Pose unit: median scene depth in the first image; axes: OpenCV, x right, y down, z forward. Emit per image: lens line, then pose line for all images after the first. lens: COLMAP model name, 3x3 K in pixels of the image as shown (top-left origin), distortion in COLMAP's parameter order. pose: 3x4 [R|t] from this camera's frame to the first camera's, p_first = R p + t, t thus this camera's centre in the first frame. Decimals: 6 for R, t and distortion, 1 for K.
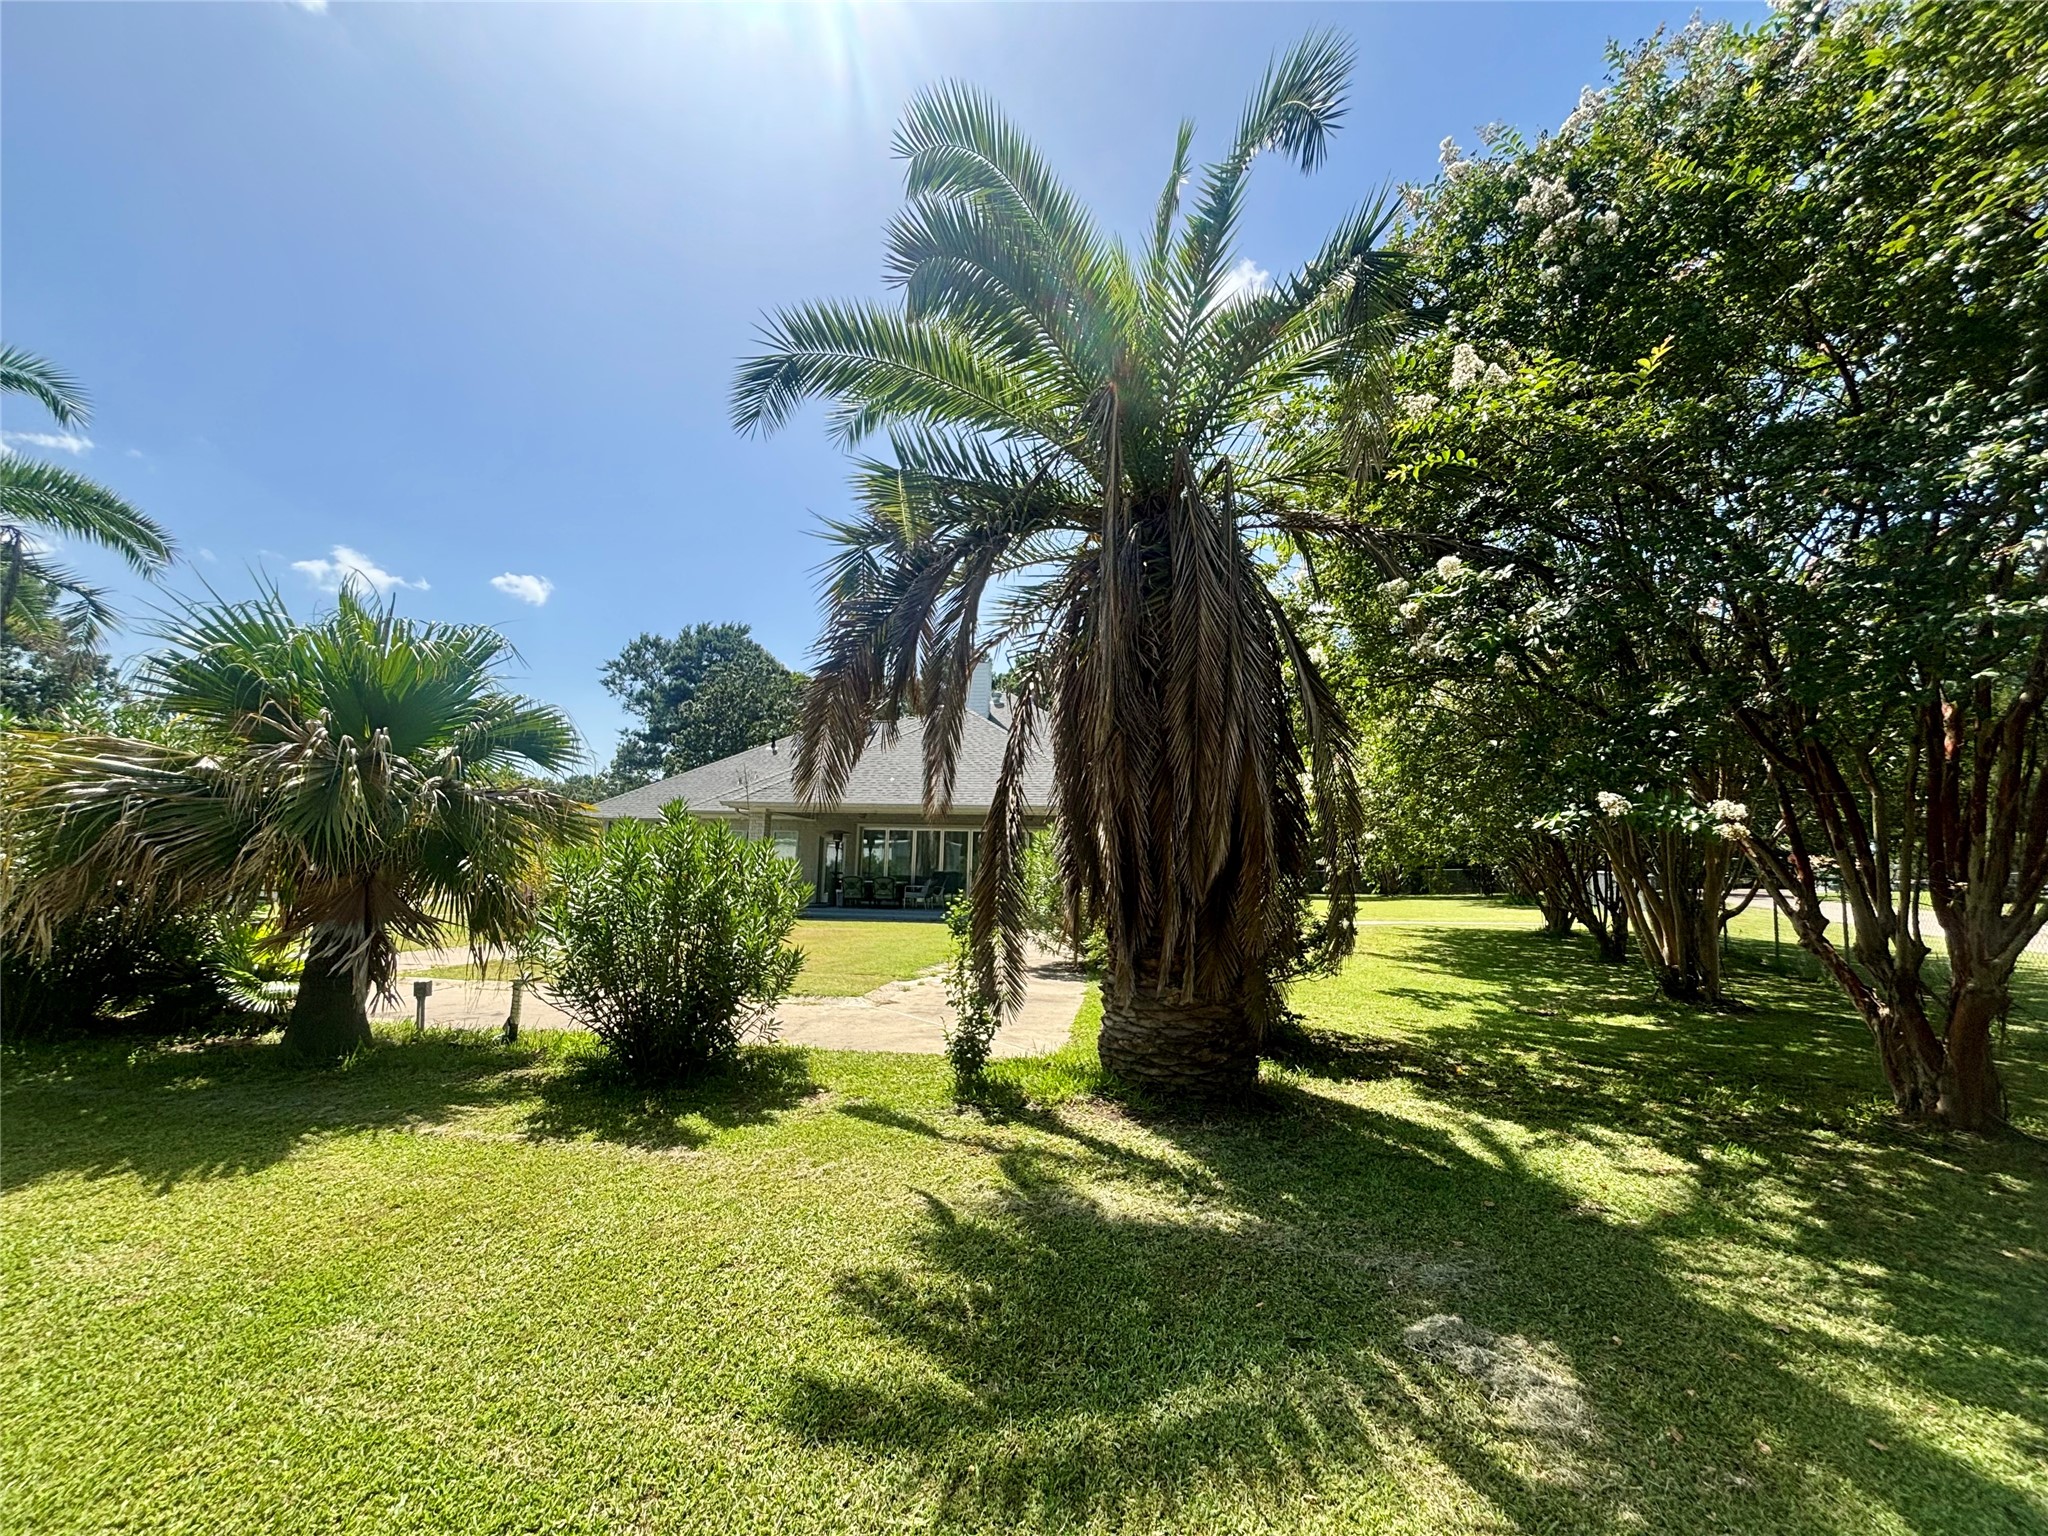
lens RADIAL K [[827.3, 0, 1024.0], [0, 827.3, 768.0], [0, 0, 1]] dist [0.000711, -0.000334]
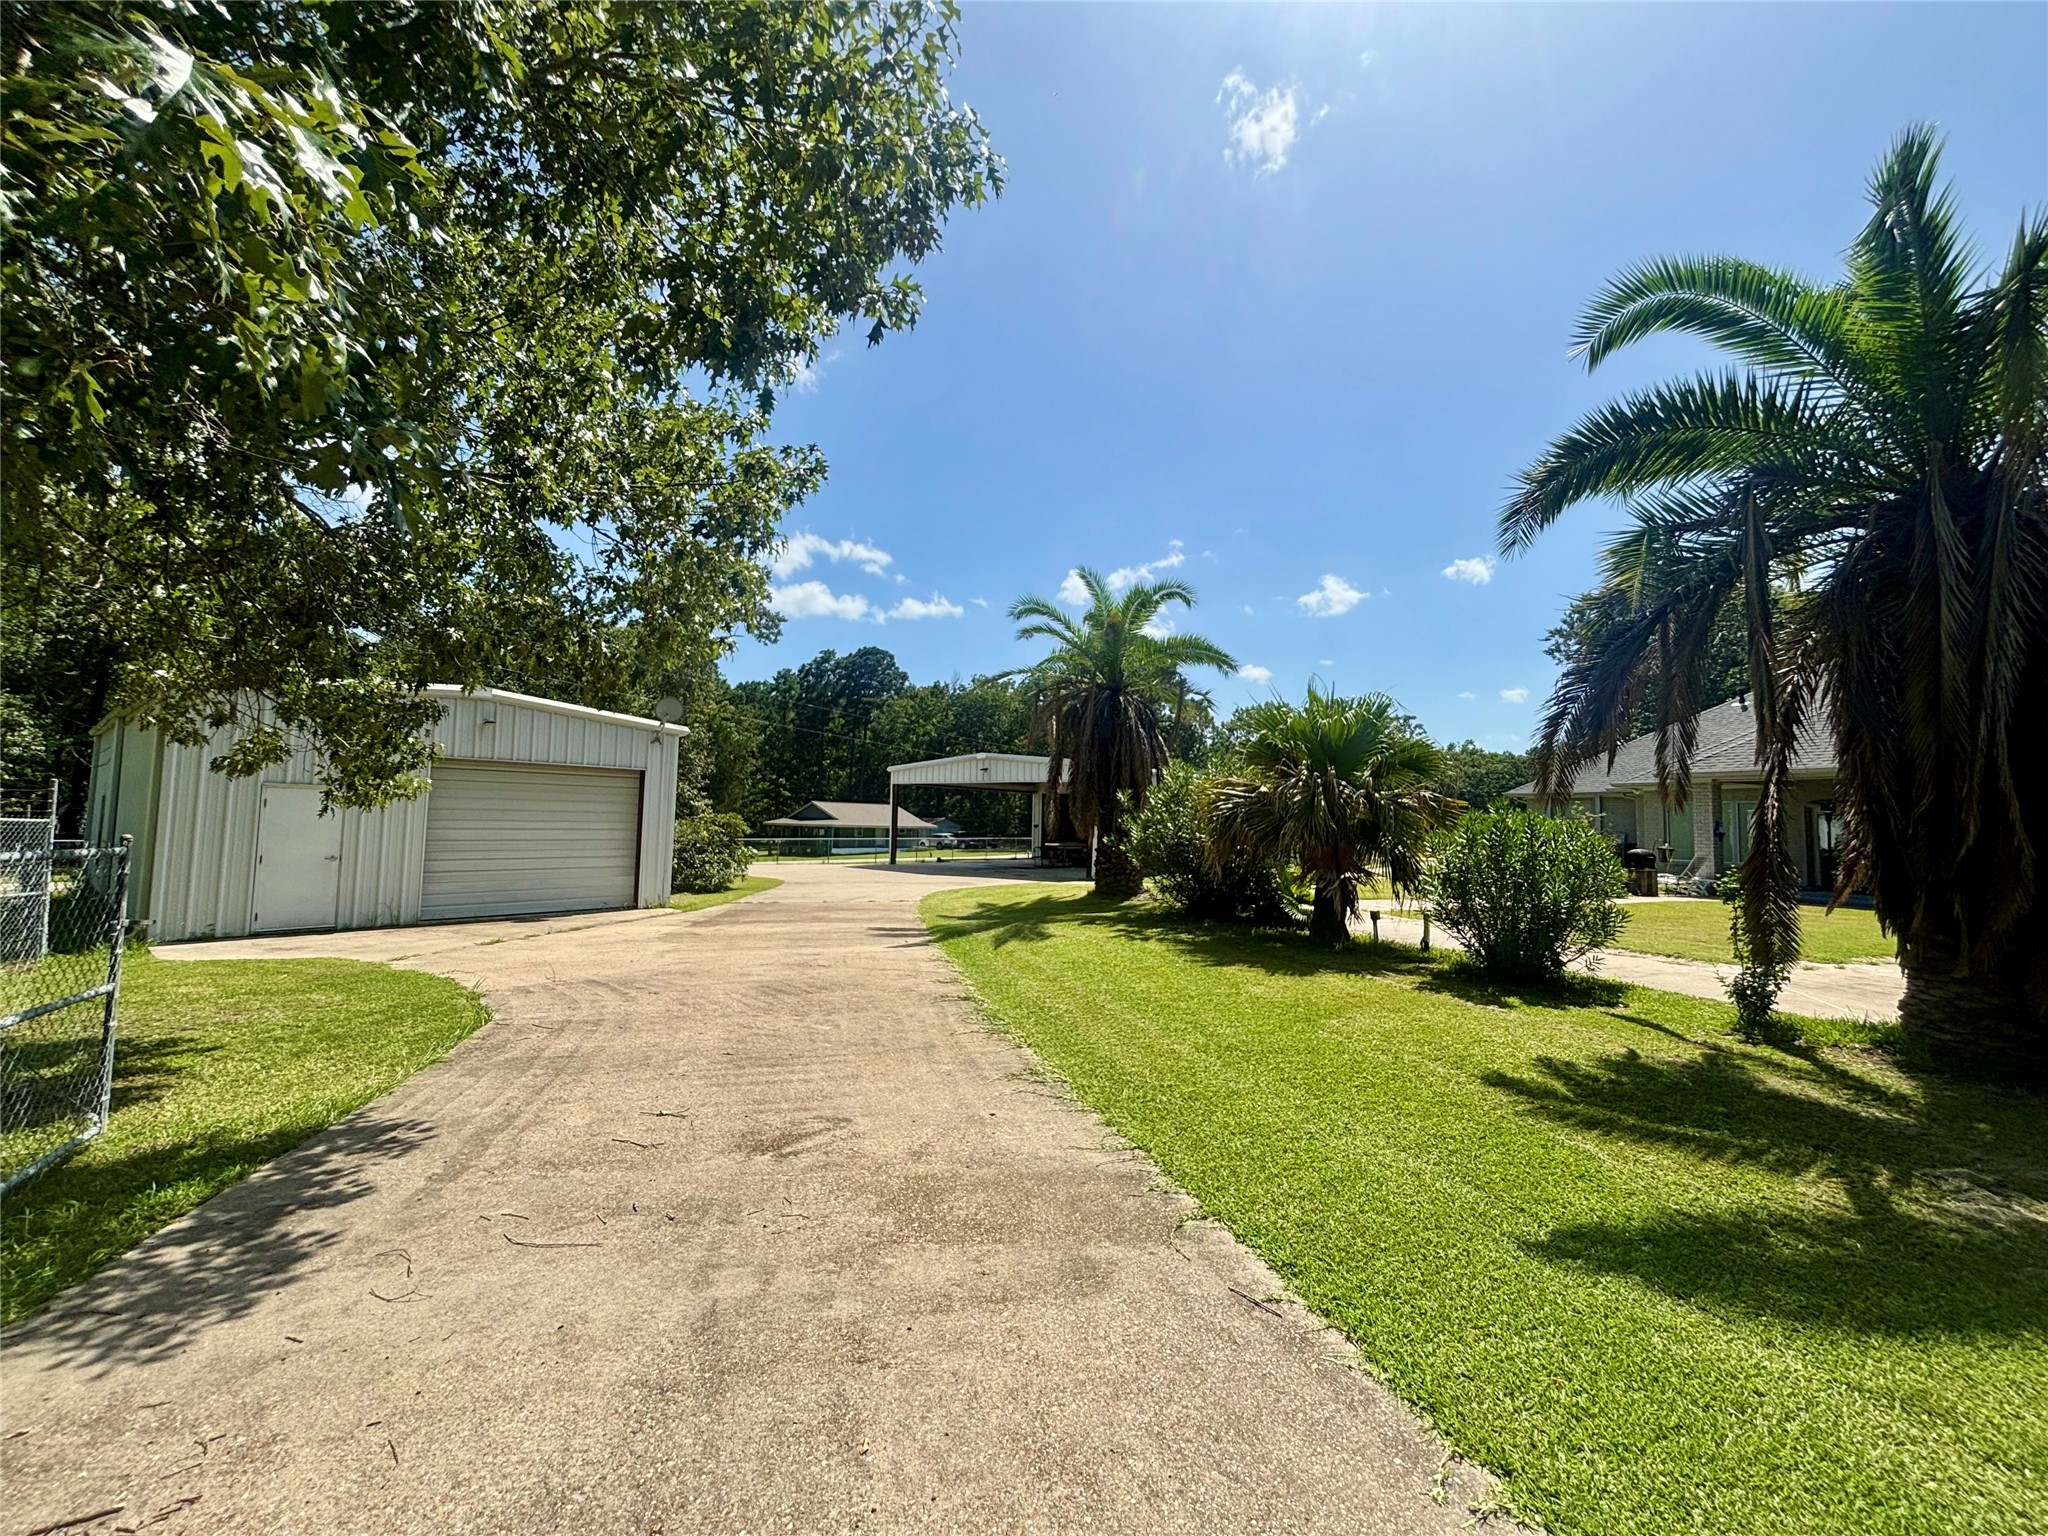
lens RADIAL K [[827.3, 0, 1024.0], [0, 827.3, 768.0], [0, 0, 1]] dist [0.000711, -0.000334]
pose [[0.491206, -0.067046, -0.868459, 0.409815], [0.095316, 0.995183, -0.022918, -0.056394], [0.865813, -0.071520, 0.495231, -0.429159]]
